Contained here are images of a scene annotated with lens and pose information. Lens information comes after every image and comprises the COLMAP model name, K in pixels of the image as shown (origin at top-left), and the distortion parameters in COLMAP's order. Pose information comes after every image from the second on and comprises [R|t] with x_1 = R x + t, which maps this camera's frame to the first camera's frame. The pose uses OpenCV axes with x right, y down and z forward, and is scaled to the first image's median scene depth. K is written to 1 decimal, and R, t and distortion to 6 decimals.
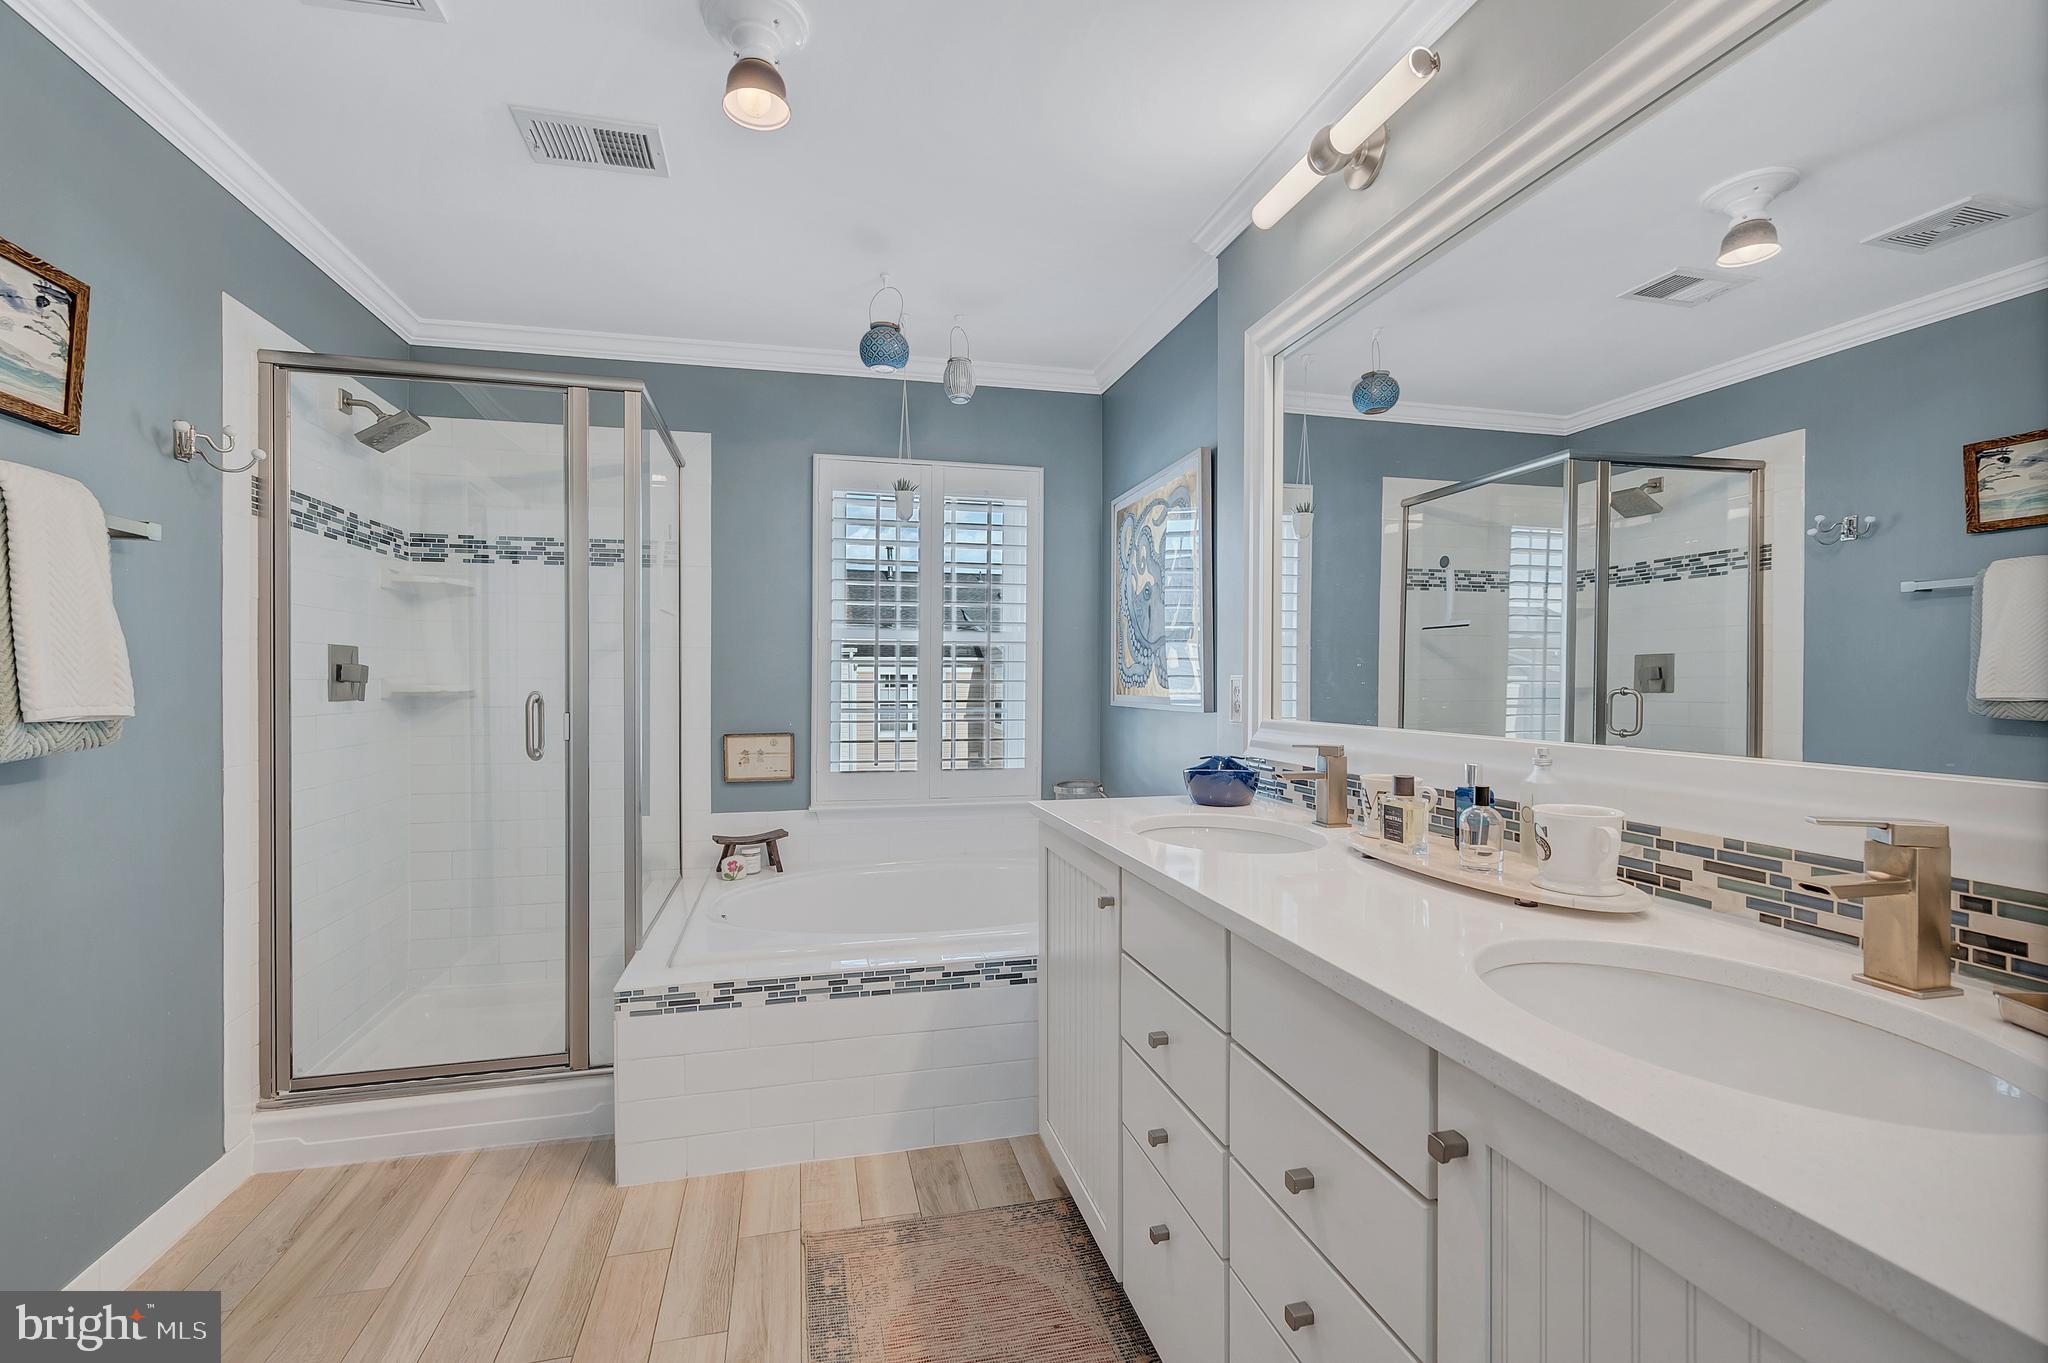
lens RADIAL K [[852.6, 0, 1012.3], [0, 852.6, 679.2], [0, 0, 1]] dist [-0.002513, -0.000138]
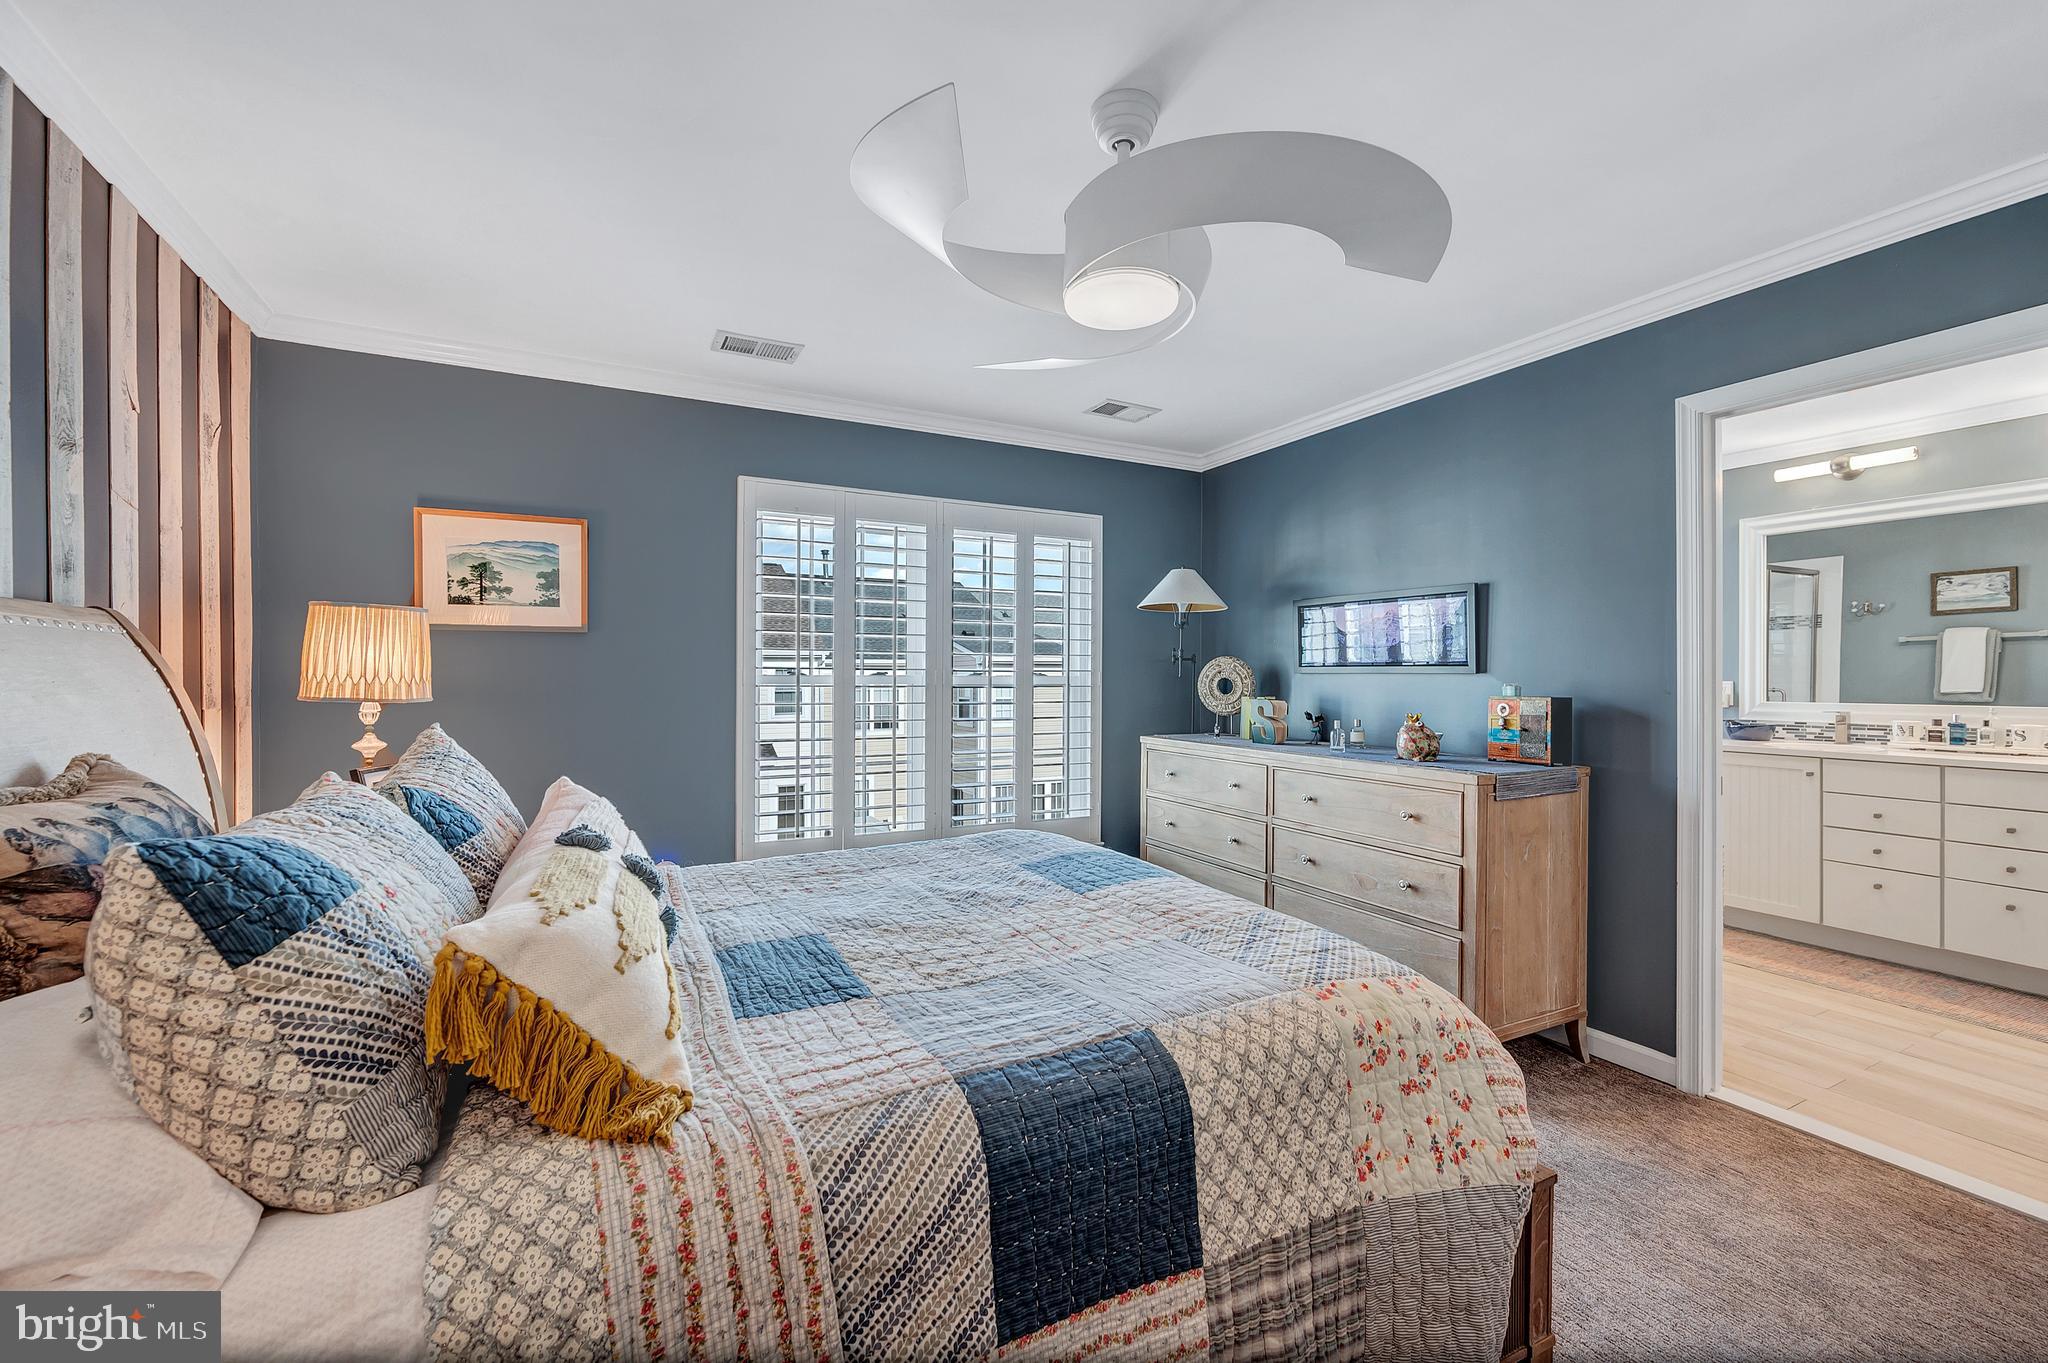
lens RADIAL K [[751.3, 0, 1077.8], [0, 751.3, 689.6], [0, 0, 1]] dist [-0.002129, -0.002698]
pose [[0.977776, -0.005057, 0.209589, -1.747222], [0.003870, 0.999974, 0.006076, -0.004458], [-0.209615, -0.005130, 0.977771, -0.490827]]
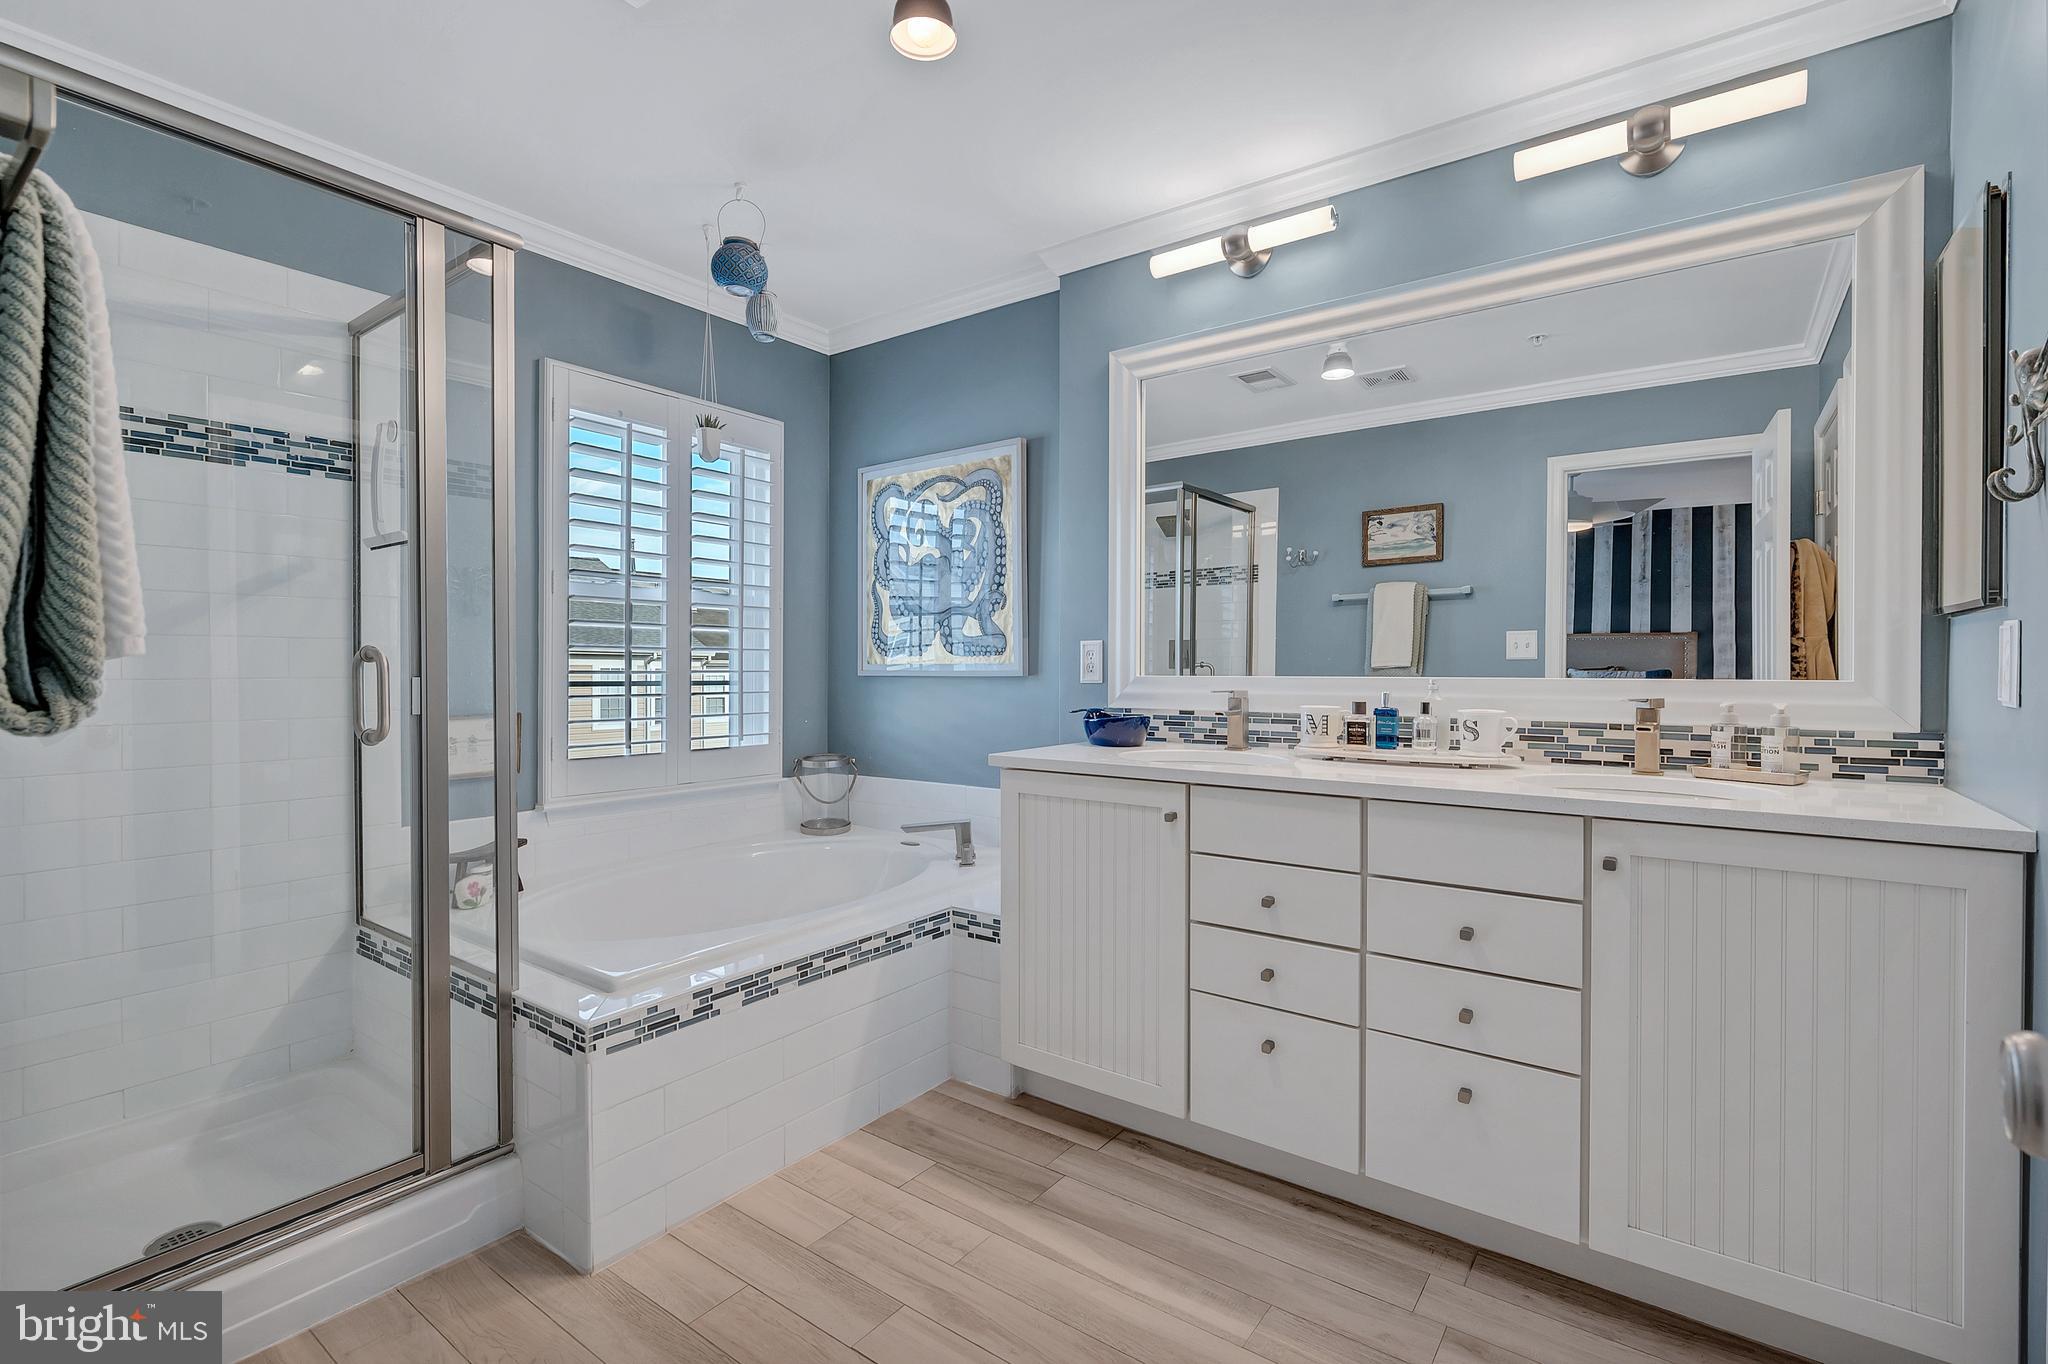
lens RADIAL K [[913.6, 0, 1024.0], [0, 913.6, 682.0], [0, 0, 1]] dist [-0.000156, -0.000225]
pose [[0.764719, -0.009128, 0.644300, -0.647140], [0.002090, 0.999930, 0.011686, 0.037560], [-0.644361, -0.007590, 0.764684, 0.095859]]
